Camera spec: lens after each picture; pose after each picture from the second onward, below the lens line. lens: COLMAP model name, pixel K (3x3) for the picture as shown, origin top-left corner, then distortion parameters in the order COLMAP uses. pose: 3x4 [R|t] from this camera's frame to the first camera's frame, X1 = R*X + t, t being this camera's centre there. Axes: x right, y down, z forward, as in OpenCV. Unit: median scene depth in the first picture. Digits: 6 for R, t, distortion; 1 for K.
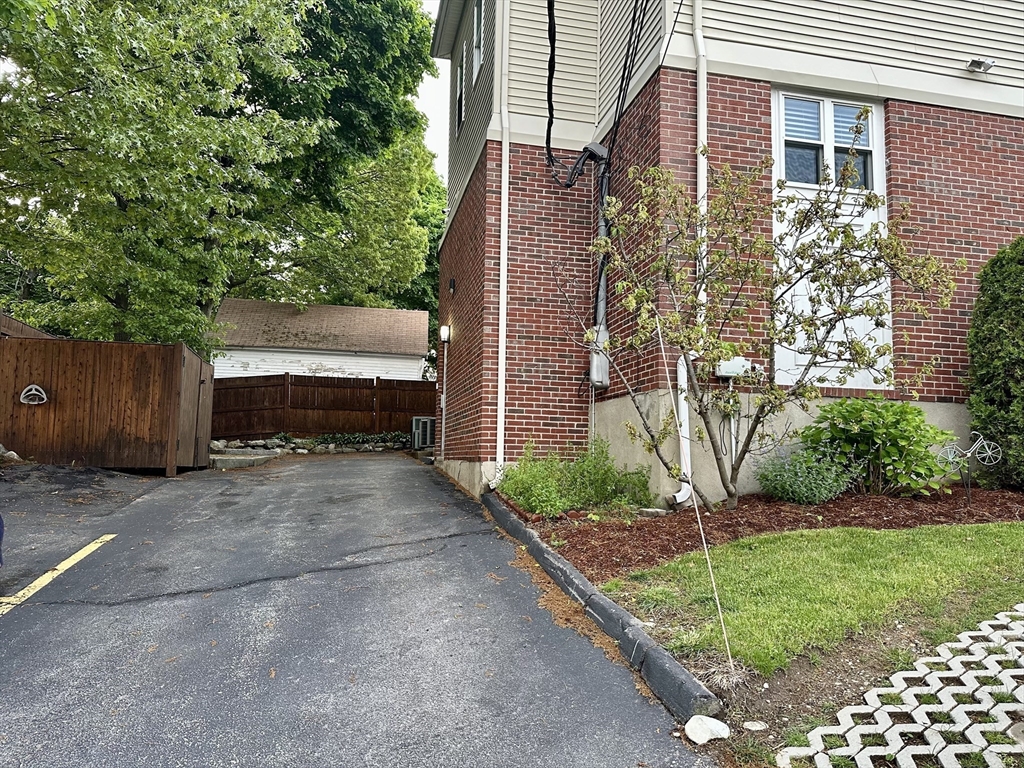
lens RADIAL K [[711.4, 0, 512.0], [0, 711.4, 382.1], [0, 0, 1]] dist [0.153547, -0.229141]
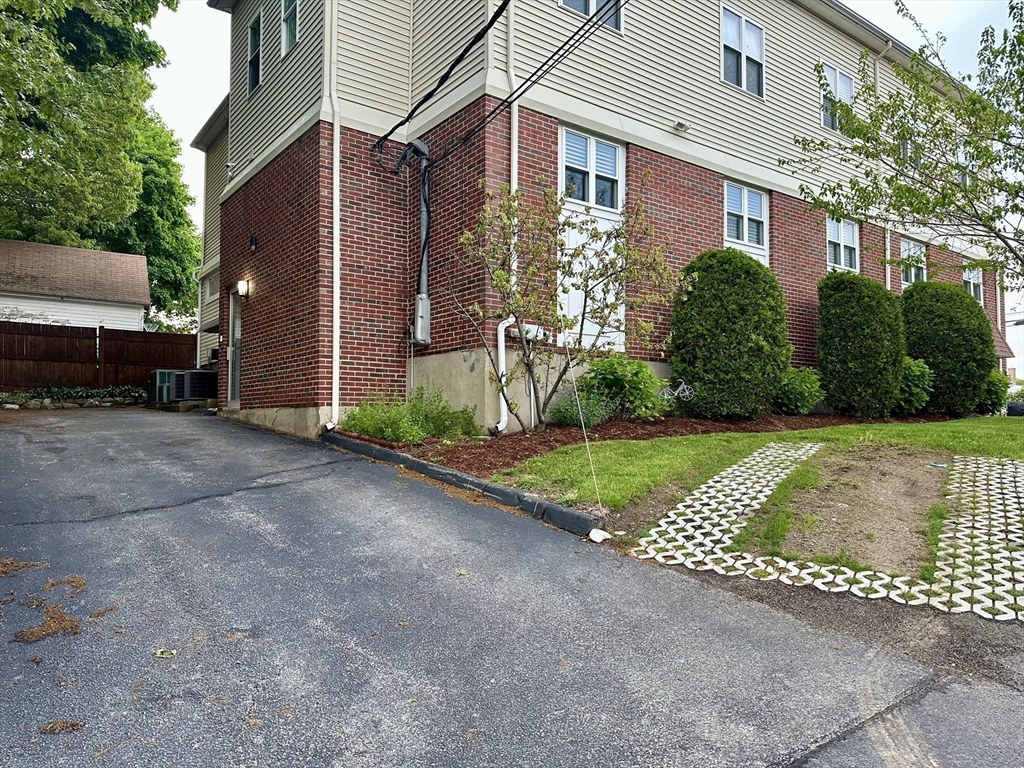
lens RADIAL K [[711.4, 0, 512.0], [0, 711.4, 382.1], [0, 0, 1]] dist [0.153547, -0.229141]
pose [[0.911430, 0.006834, 0.411398, -0.184469], [-0.029875, 0.998322, 0.049602, 0.004540], [-0.410368, -0.057499, 0.910105, -0.140270]]
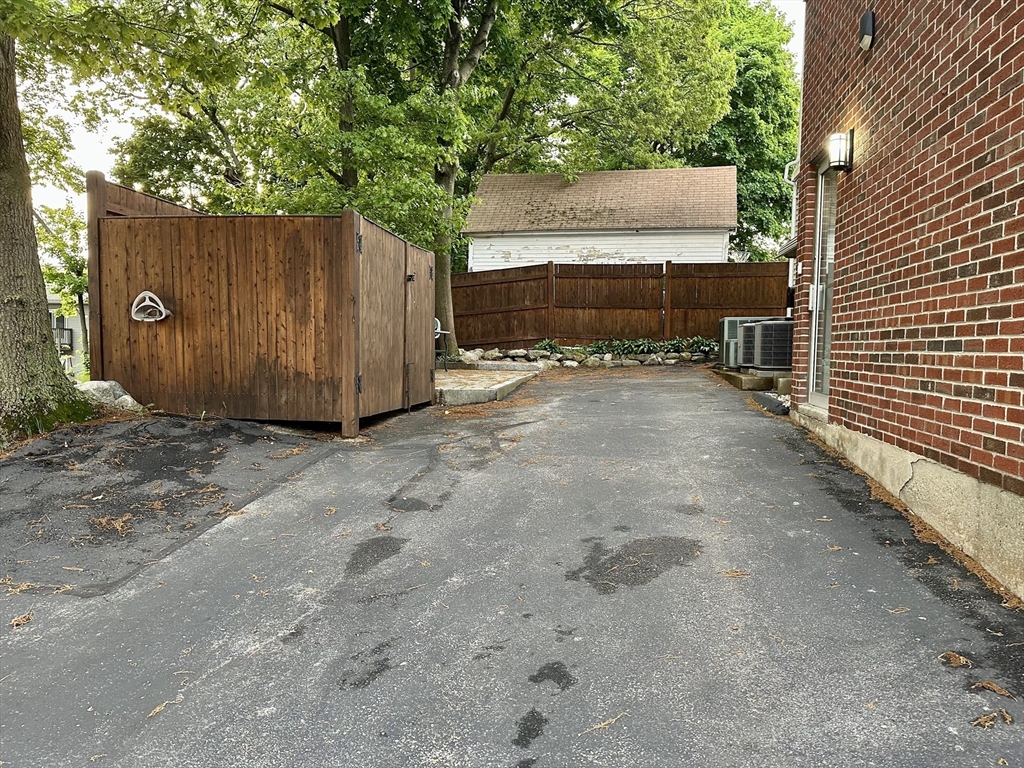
lens RADIAL K [[711.4, 0, 512.0], [0, 711.4, 382.1], [0, 0, 1]] dist [0.153547, -0.229141]
pose [[0.926713, 0.017756, -0.375351, -0.119332], [0.040414, 0.988379, 0.146536, 0.001975], [0.373591, -0.150966, 0.915226, 0.518469]]
